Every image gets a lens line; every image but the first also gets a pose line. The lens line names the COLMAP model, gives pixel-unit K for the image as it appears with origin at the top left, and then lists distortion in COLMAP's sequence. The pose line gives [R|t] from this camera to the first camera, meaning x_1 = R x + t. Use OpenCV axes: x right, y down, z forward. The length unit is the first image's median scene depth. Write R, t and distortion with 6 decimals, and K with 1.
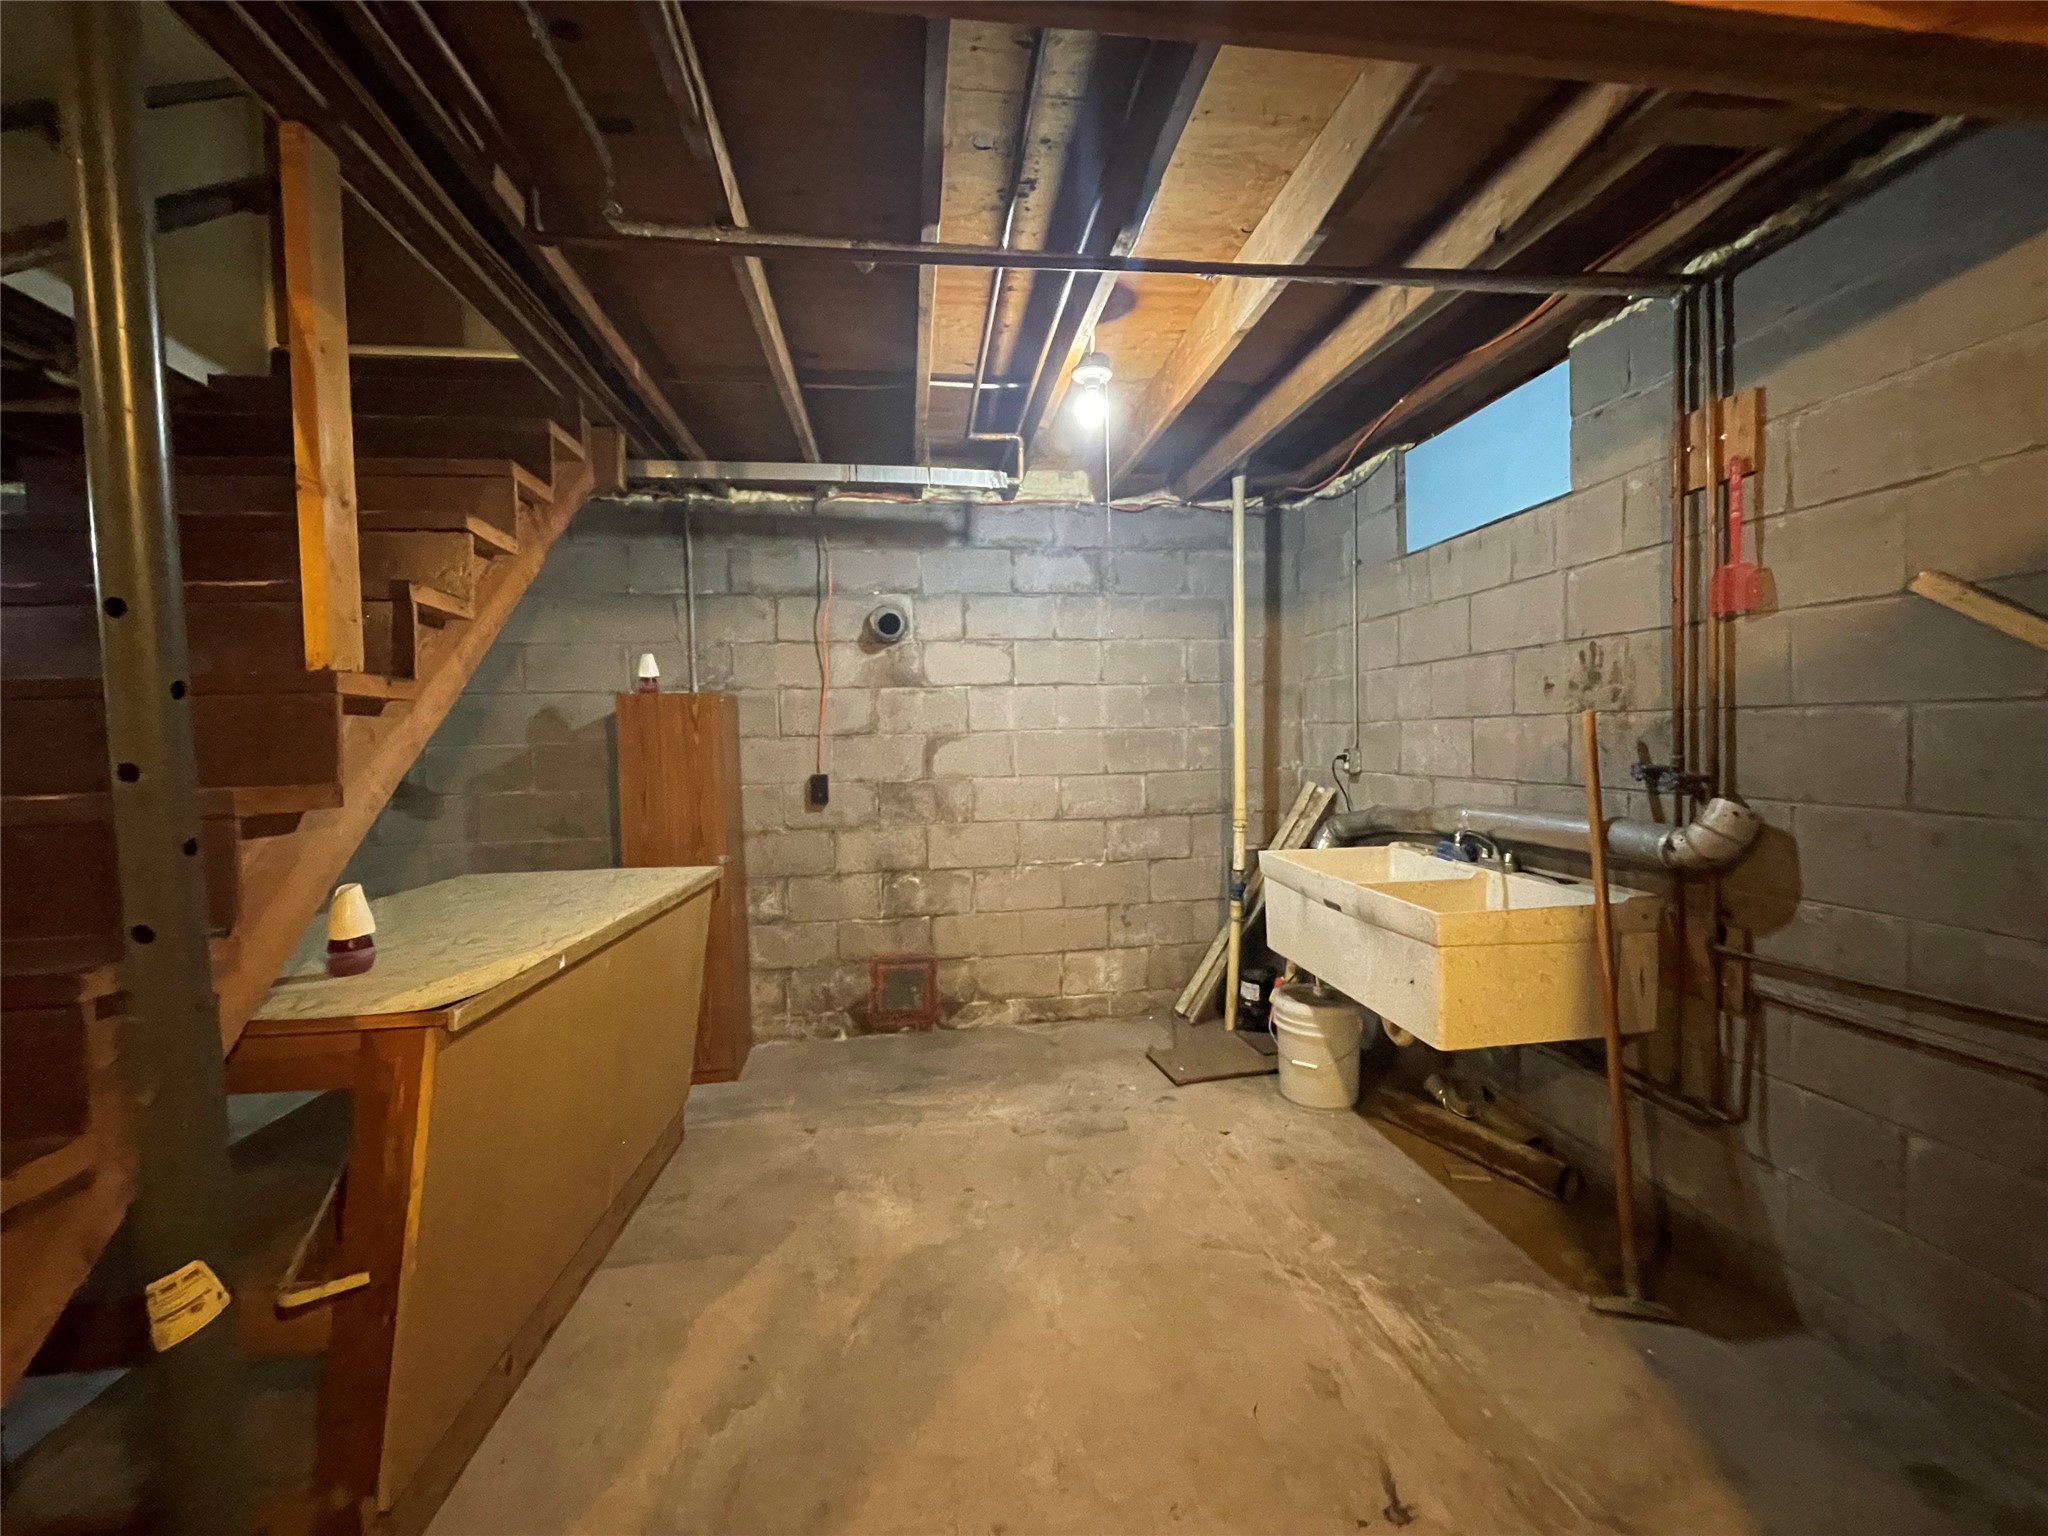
lens RADIAL K [[827.0, 0, 1021.9], [0, 827.0, 765.3], [0, 0, 1]] dist [-0.002014, -0.000218]
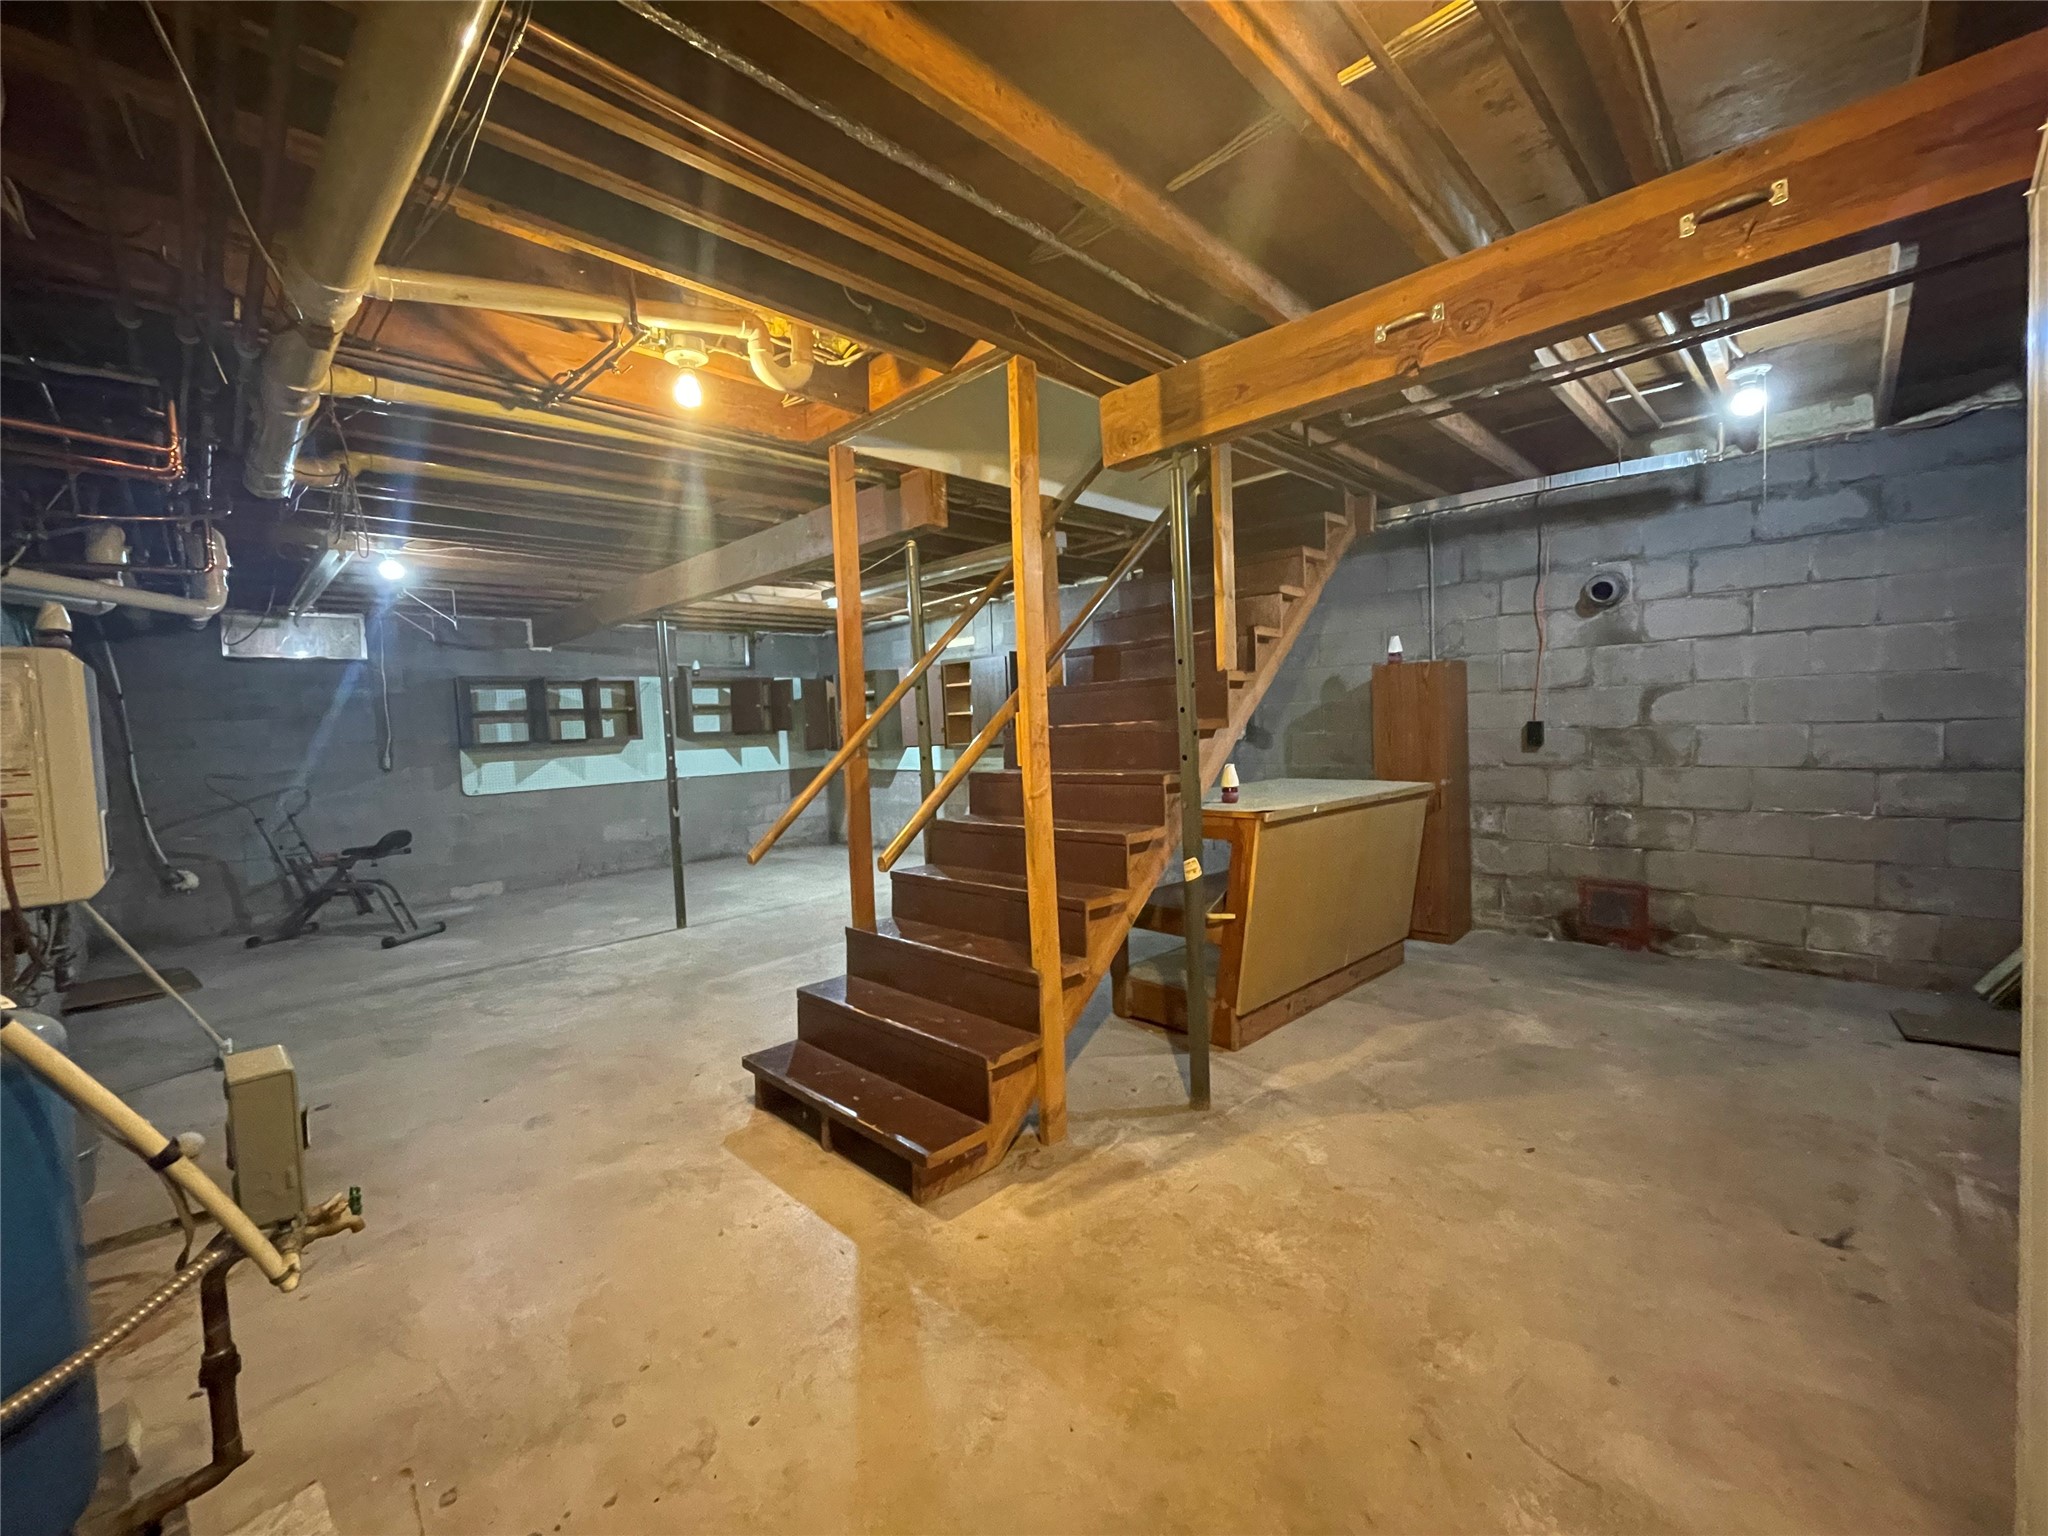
lens RADIAL K [[827.0, 0, 1021.9], [0, 827.0, 765.3], [0, 0, 1]] dist [-0.002014, -0.000218]
pose [[0.607922, 0.042055, -0.792882, 0.264318], [-0.000575, 0.998619, 0.052527, 0.012377], [0.793997, -0.031476, 0.607107, -0.344347]]
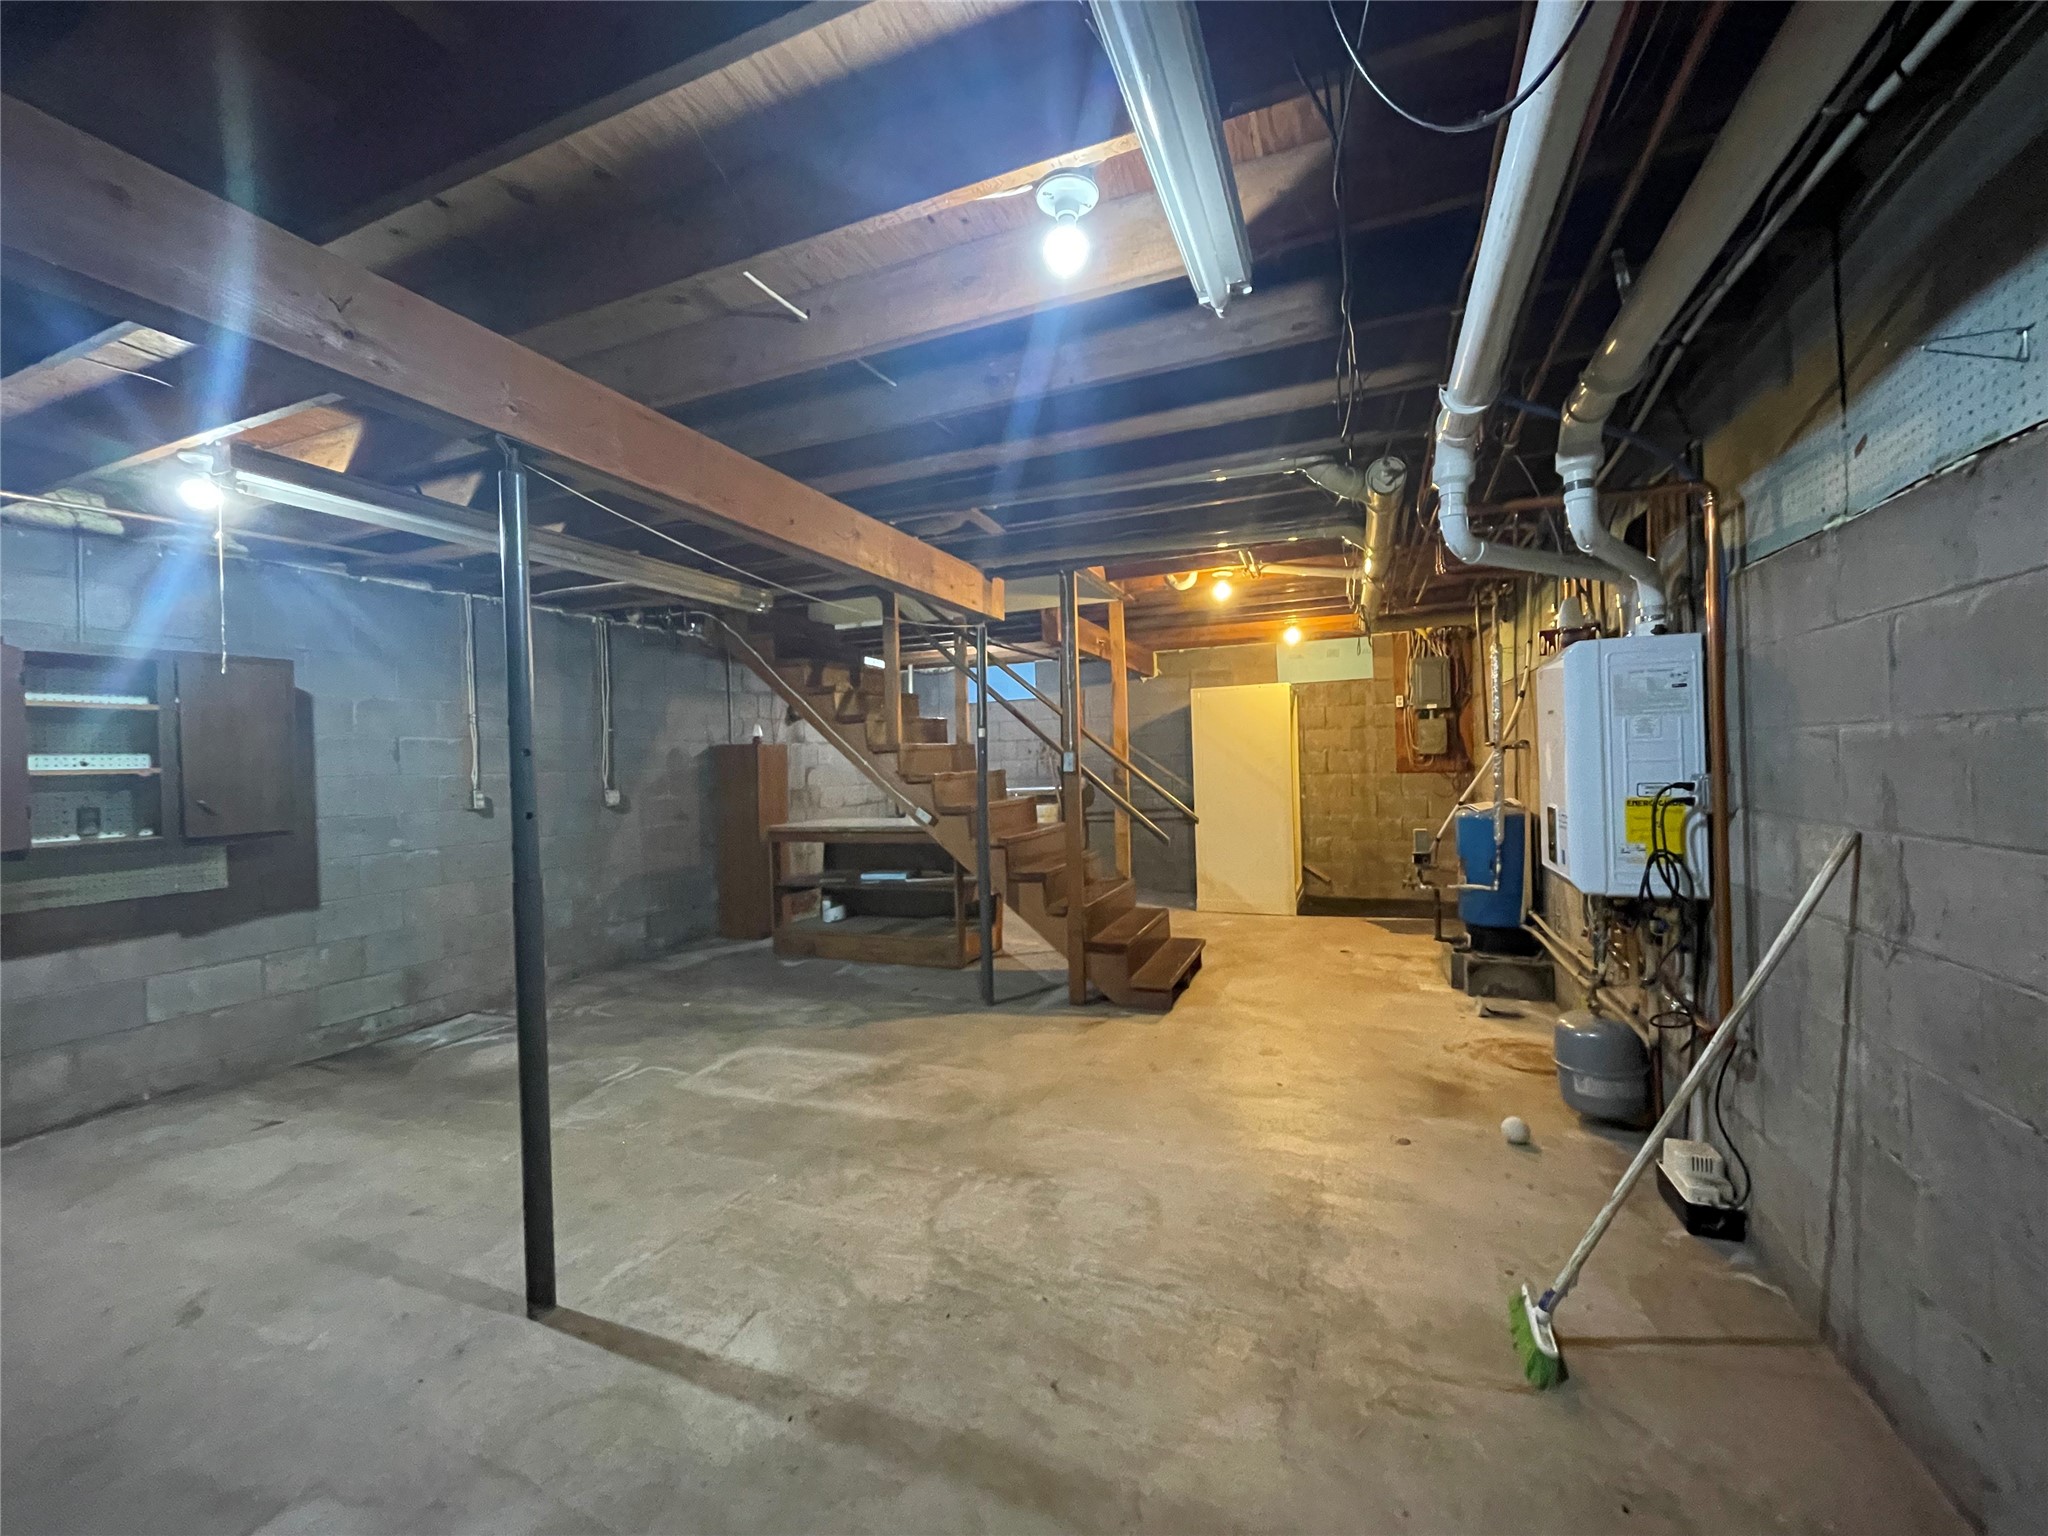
lens RADIAL K [[827.0, 0, 1021.9], [0, 827.0, 765.3], [0, 0, 1]] dist [-0.002014, -0.000218]
pose [[0.498900, 0.007670, 0.866625, -1.664015], [0.046732, 0.998268, -0.035738, 0.061621], [-0.865398, 0.058329, 0.497678, -0.506277]]
